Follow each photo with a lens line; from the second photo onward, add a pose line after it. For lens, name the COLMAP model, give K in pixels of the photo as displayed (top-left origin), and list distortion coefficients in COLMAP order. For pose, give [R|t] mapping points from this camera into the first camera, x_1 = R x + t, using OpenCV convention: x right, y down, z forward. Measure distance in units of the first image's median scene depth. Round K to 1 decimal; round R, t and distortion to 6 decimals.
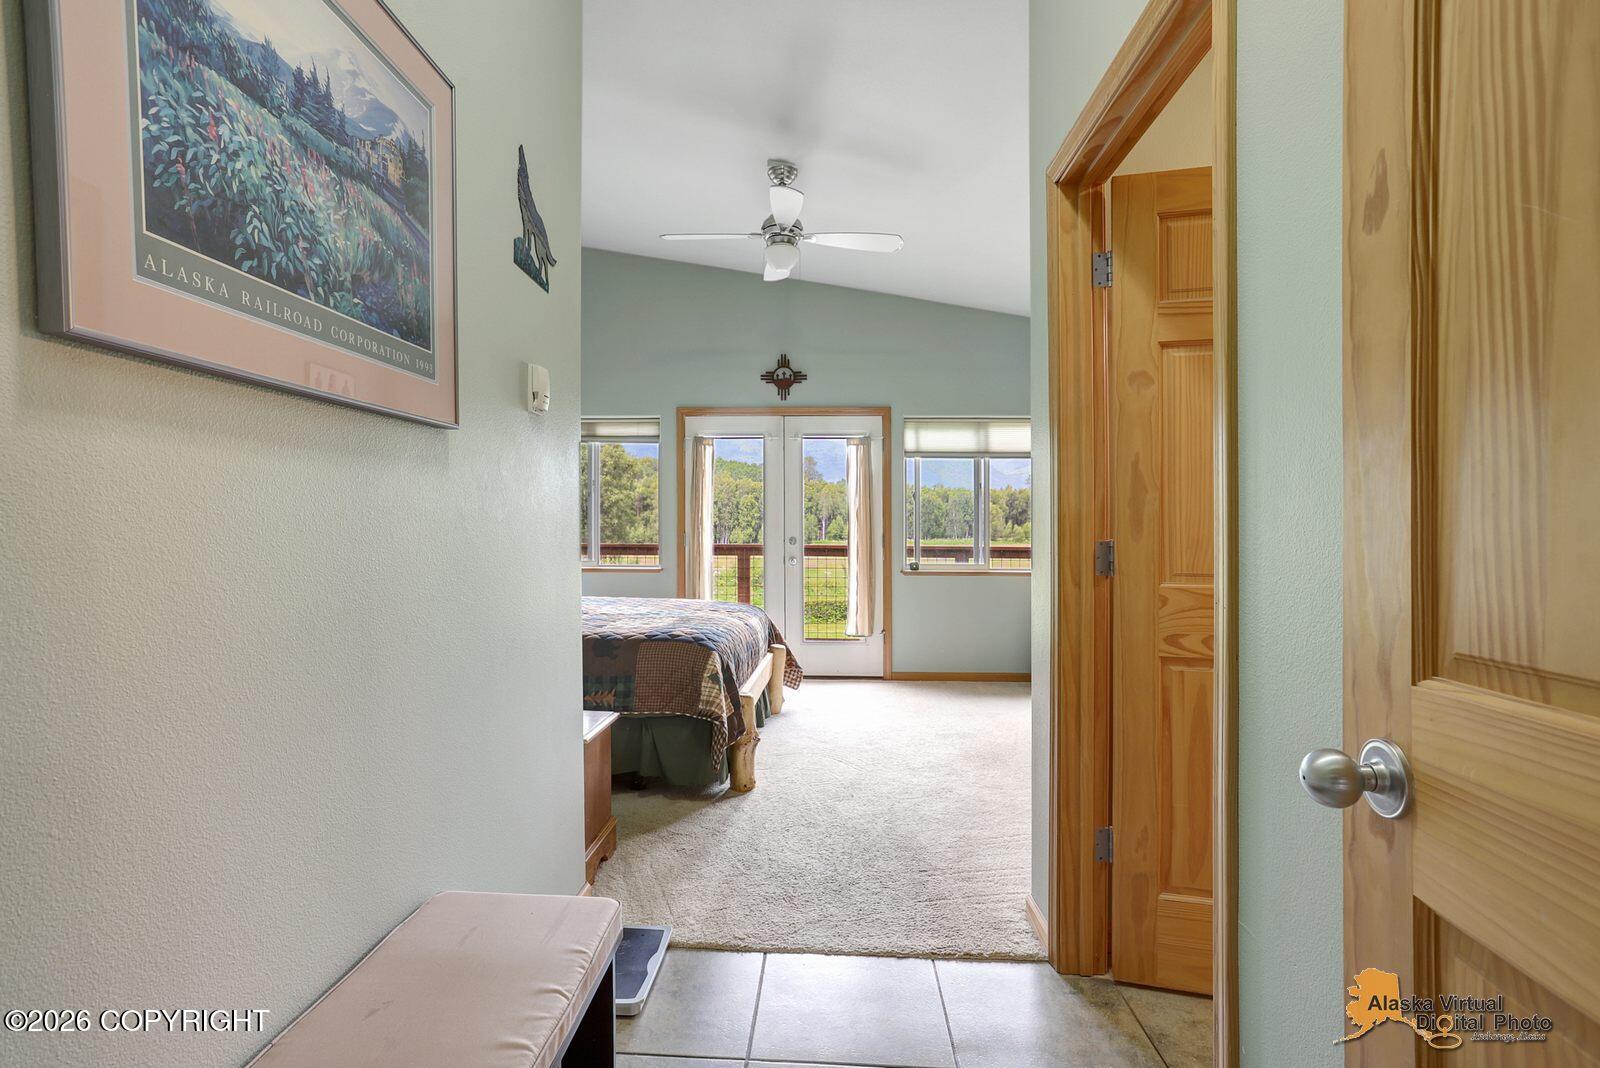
lens RADIAL K [[761.9, 0, 802.1], [0, 761.9, 536.1], [0, 0, 1]] dist [-0.028756, -0.000296]
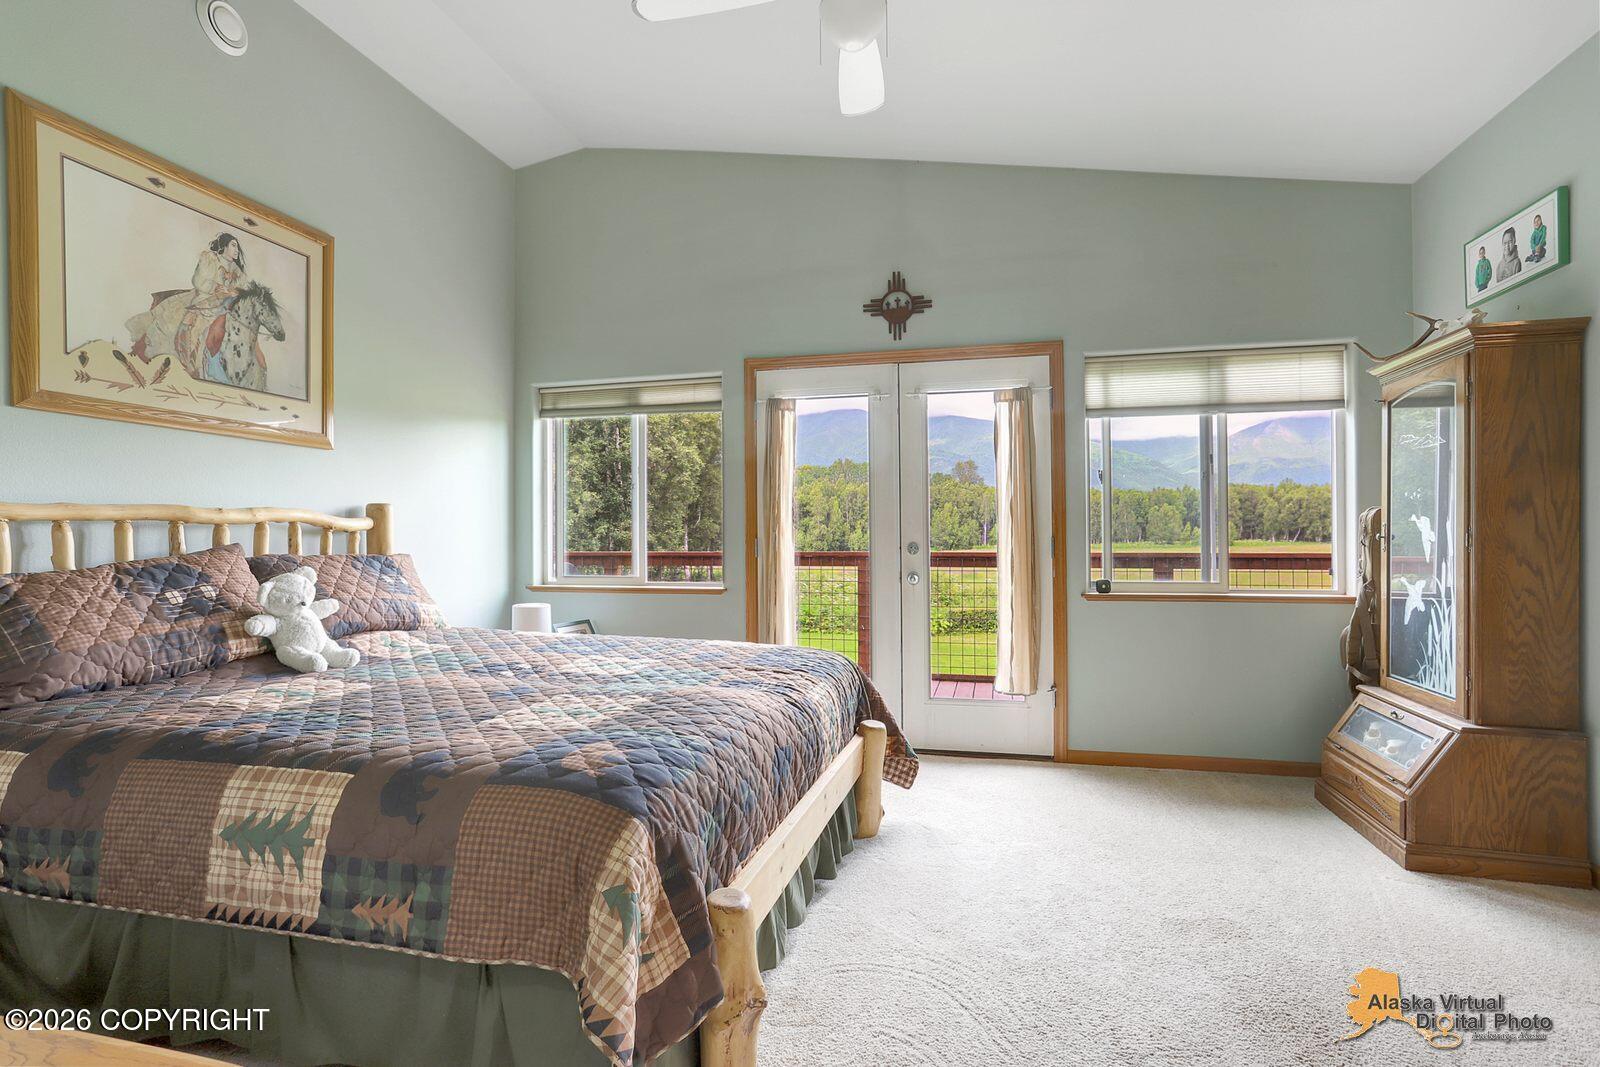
lens RADIAL K [[761.9, 0, 791.1], [0, 761.9, 549.6], [0, 0, 1]] dist [-0.028756, -0.000296]
pose [[0.975761, -0.007323, -0.218717, 0.030238], [0.009657, 0.999907, 0.009601, 0.001072], [0.218627, -0.011480, 0.975741, 0.318866]]
